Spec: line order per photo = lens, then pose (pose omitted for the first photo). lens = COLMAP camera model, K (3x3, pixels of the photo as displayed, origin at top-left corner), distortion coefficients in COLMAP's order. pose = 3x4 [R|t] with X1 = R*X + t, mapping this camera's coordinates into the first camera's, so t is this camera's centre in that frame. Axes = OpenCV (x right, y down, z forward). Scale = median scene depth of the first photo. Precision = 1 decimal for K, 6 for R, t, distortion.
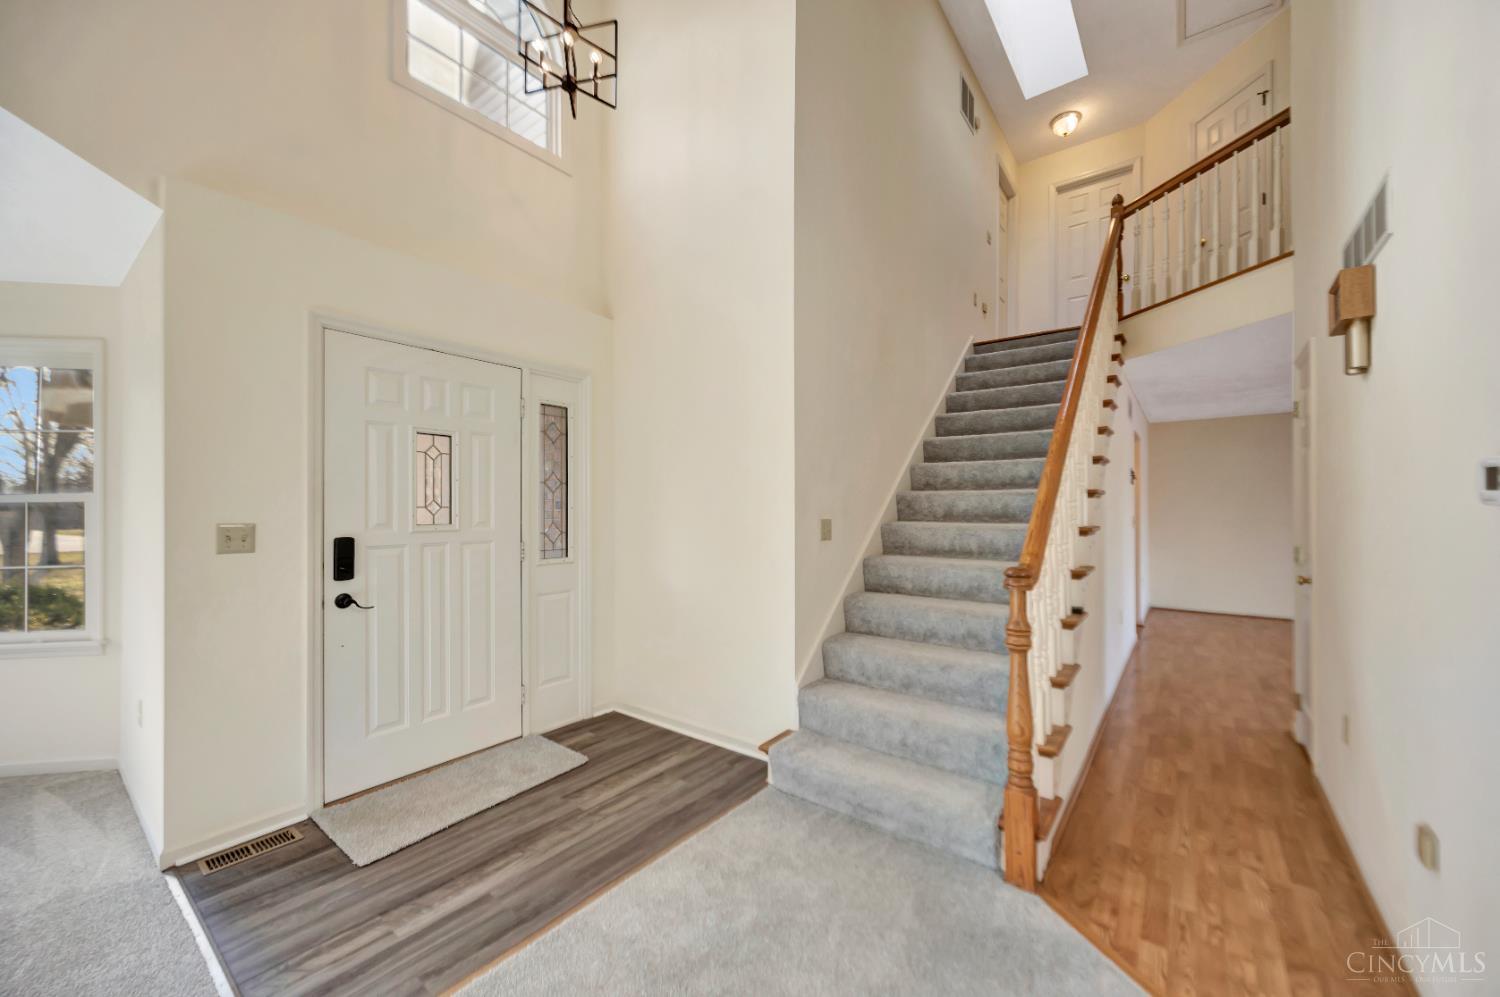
lens RADIAL K [[566.8, 0, 742.2], [0, 566.8, 502.9], [0, 0, 1]] dist [-0.003817, -0.000221]
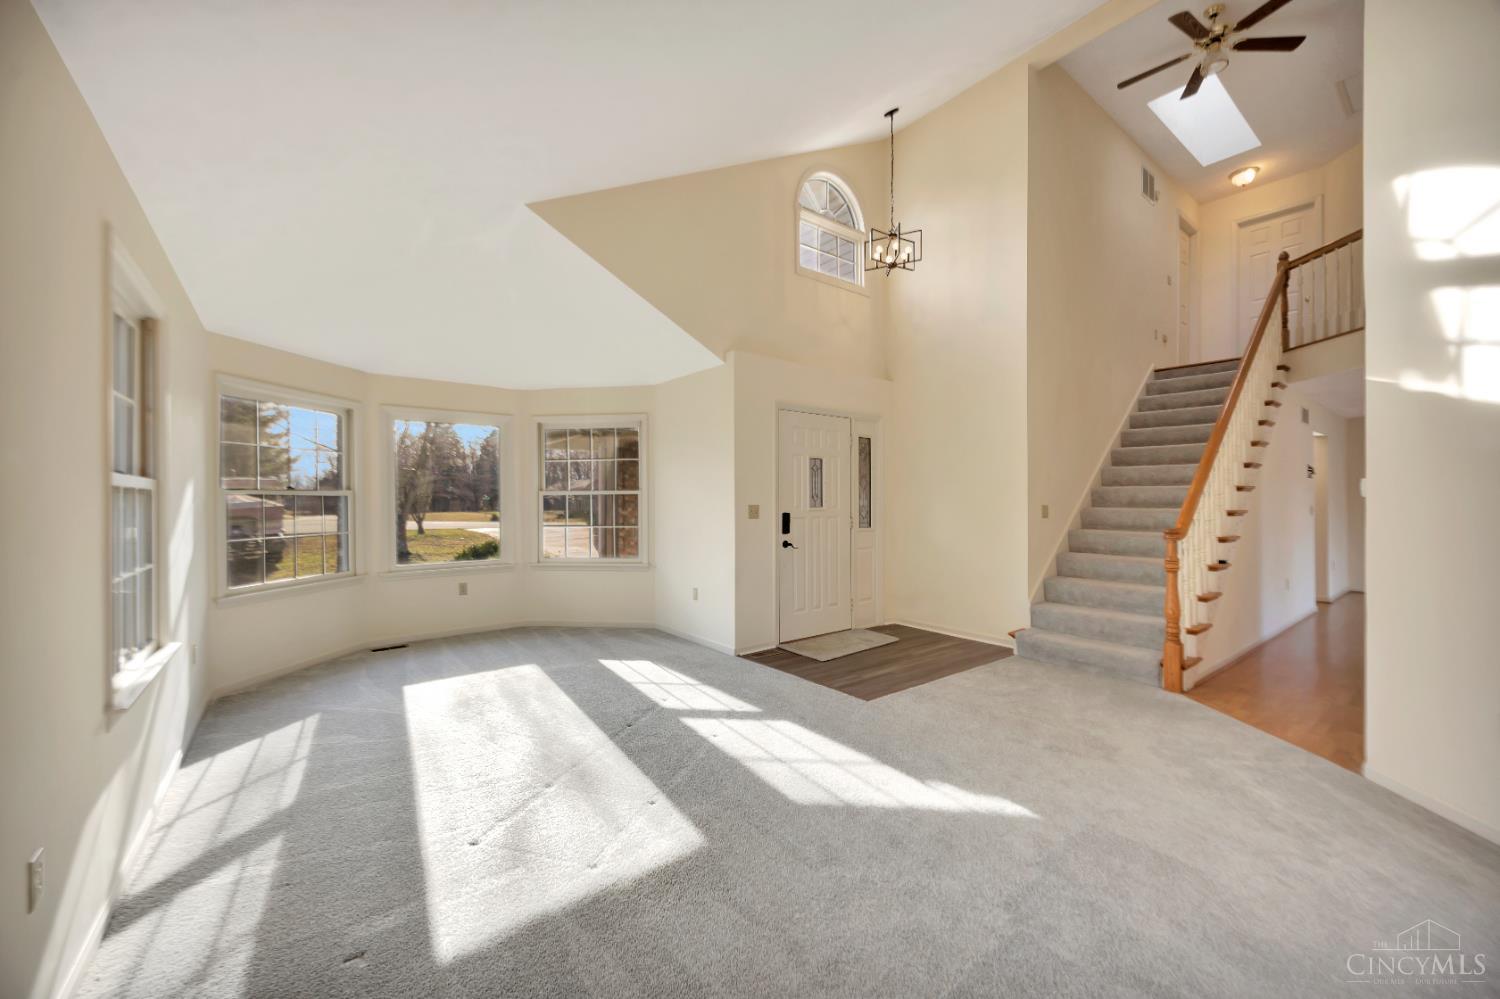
lens RADIAL K [[566.8, 0, 735.6], [0, 566.8, 493.9], [0, 0, 1]] dist [-0.003817, -0.000221]
pose [[0.964830, -0.001791, -0.262869, -0.289829], [0.001307, 0.999997, -0.002017, -0.001241], [0.262872, 0.001603, 0.964829, -0.825928]]
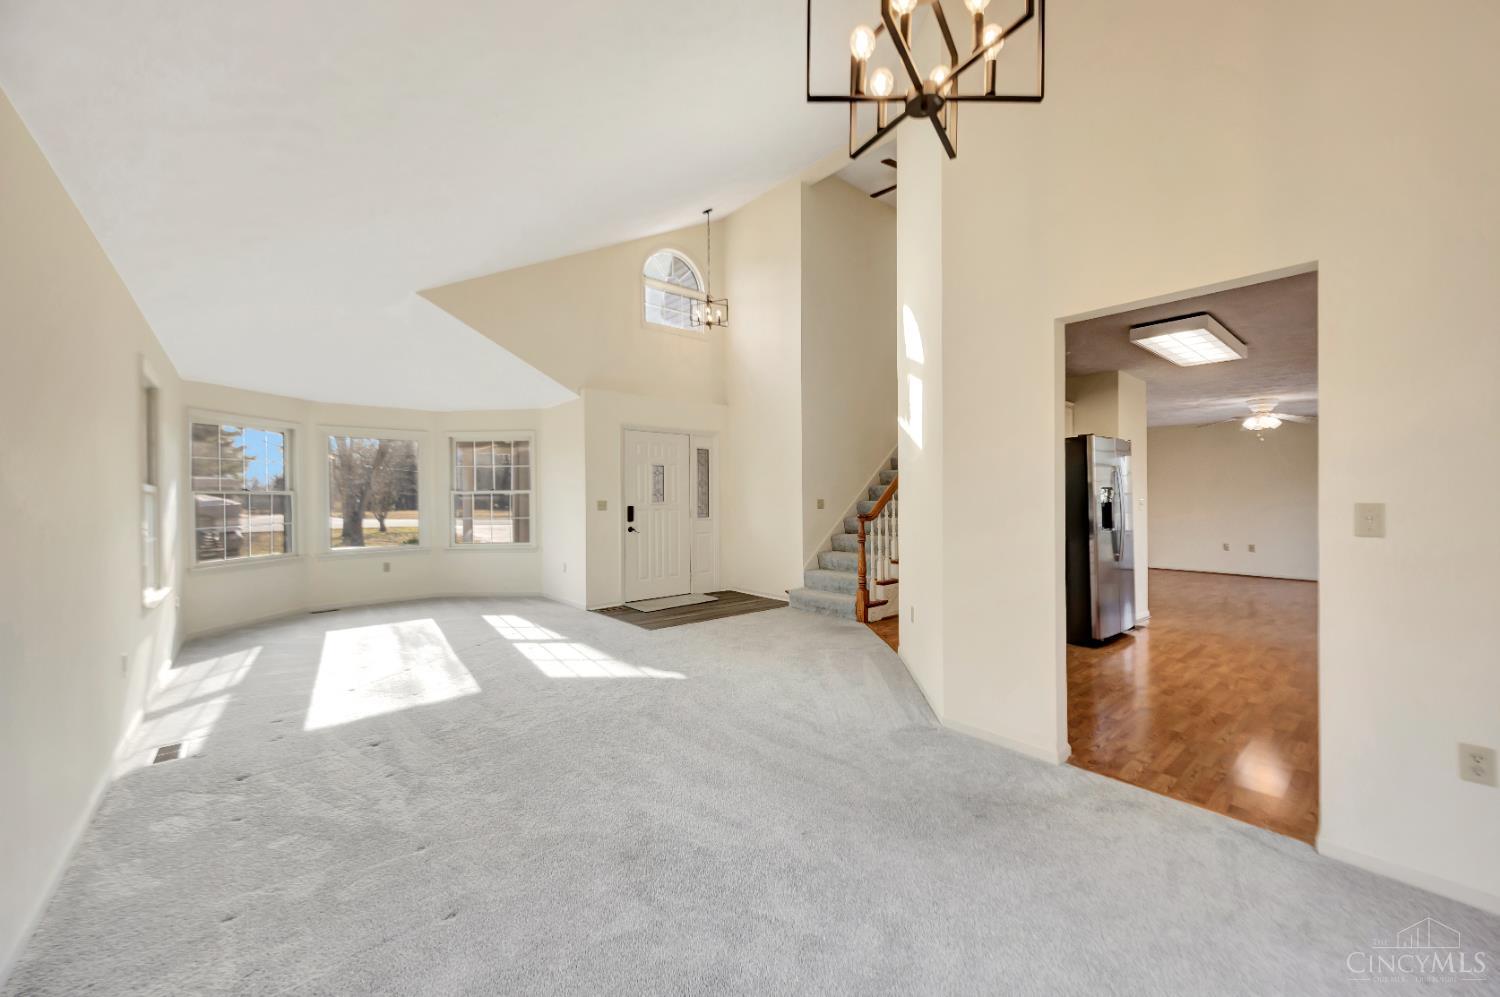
lens RADIAL K [[566.8, 0, 750.9], [0, 566.8, 489.4], [0, 0, 1]] dist [-0.003817, -0.000221]
pose [[0.978862, -0.007316, -0.204391, 0.348157], [0.006707, 0.999971, -0.003670, -0.003336], [0.204412, 0.002221, 0.978882, -1.288001]]
